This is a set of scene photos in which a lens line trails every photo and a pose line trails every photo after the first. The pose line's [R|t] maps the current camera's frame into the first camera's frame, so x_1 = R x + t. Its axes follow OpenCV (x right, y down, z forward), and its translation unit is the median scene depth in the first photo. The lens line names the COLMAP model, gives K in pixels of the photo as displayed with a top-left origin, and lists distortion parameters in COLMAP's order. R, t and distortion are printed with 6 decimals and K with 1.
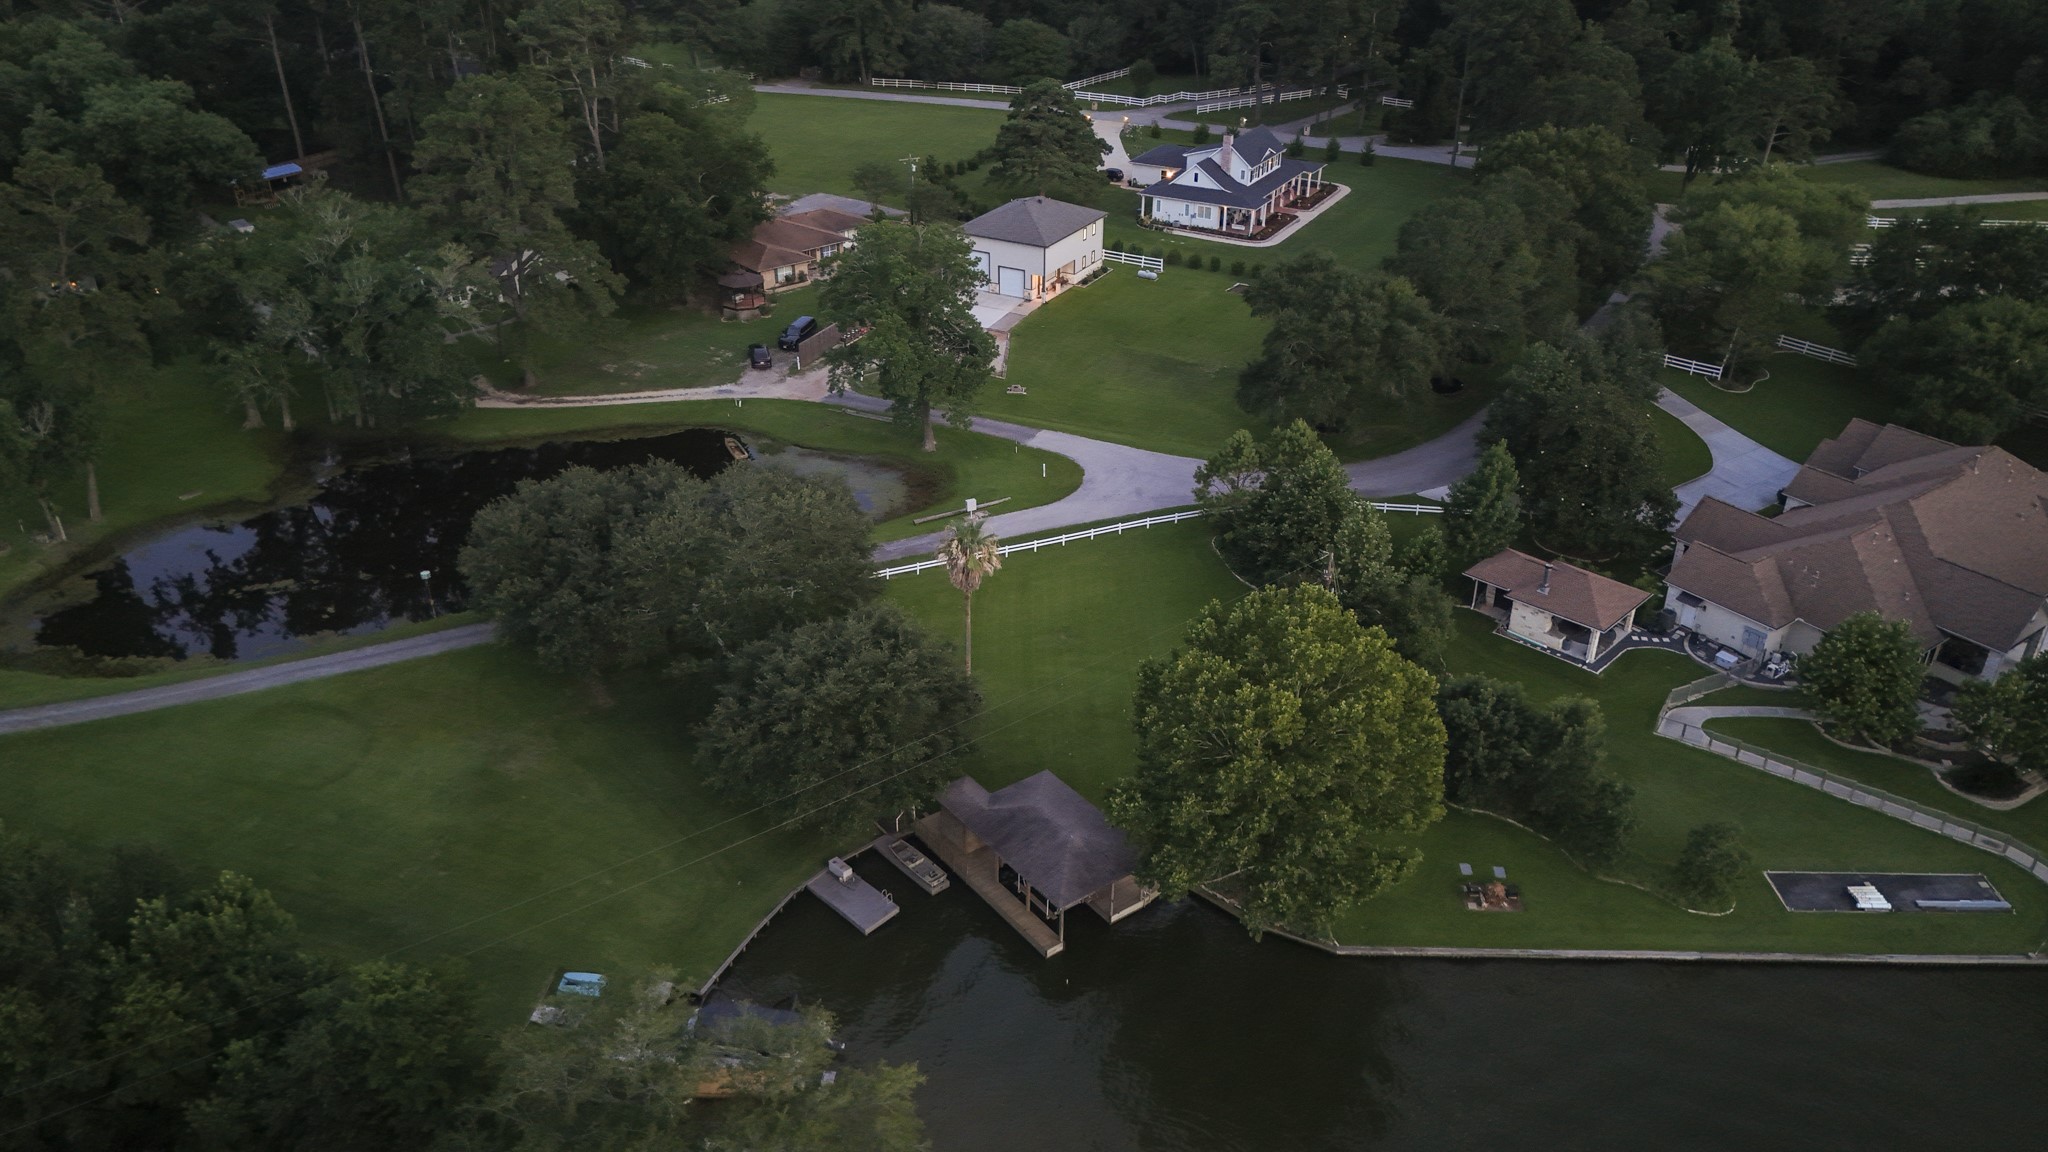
lens RADIAL K [[1524.0, 0, 1024.0], [0, 1524.0, 576.0], [0, 0, 1]] dist [0.077318, -0.081974]
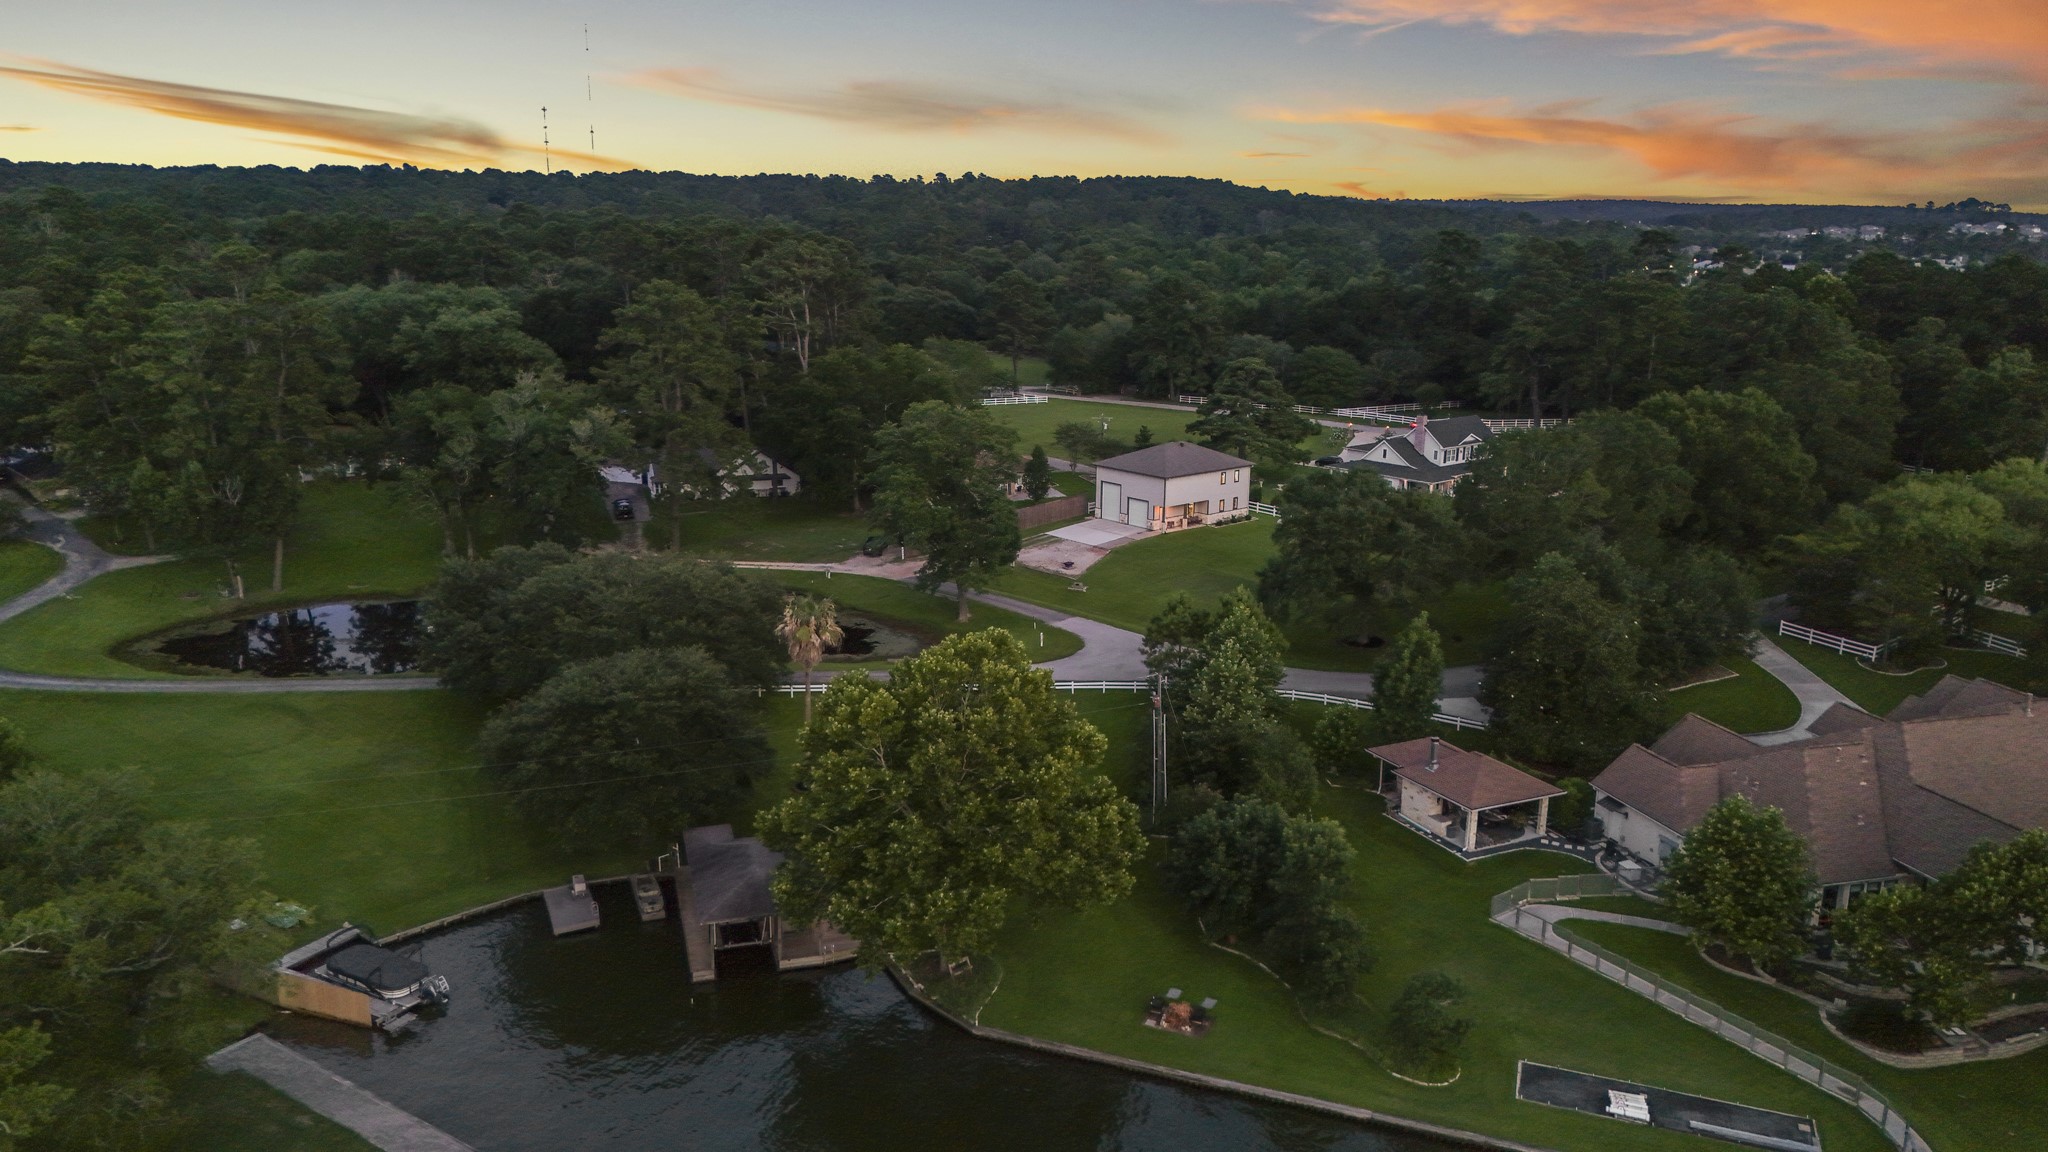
lens RADIAL K [[1524.0, 0, 1024.0], [0, 1524.0, 576.0], [0, 0, 1]] dist [0.077318, -0.081974]
pose [[0.936754, 0.086254, -0.339193, 0.409349], [-0.172825, 0.956753, -0.233998, 0.152993], [0.304341, 0.277819, 0.911149, 0.080332]]
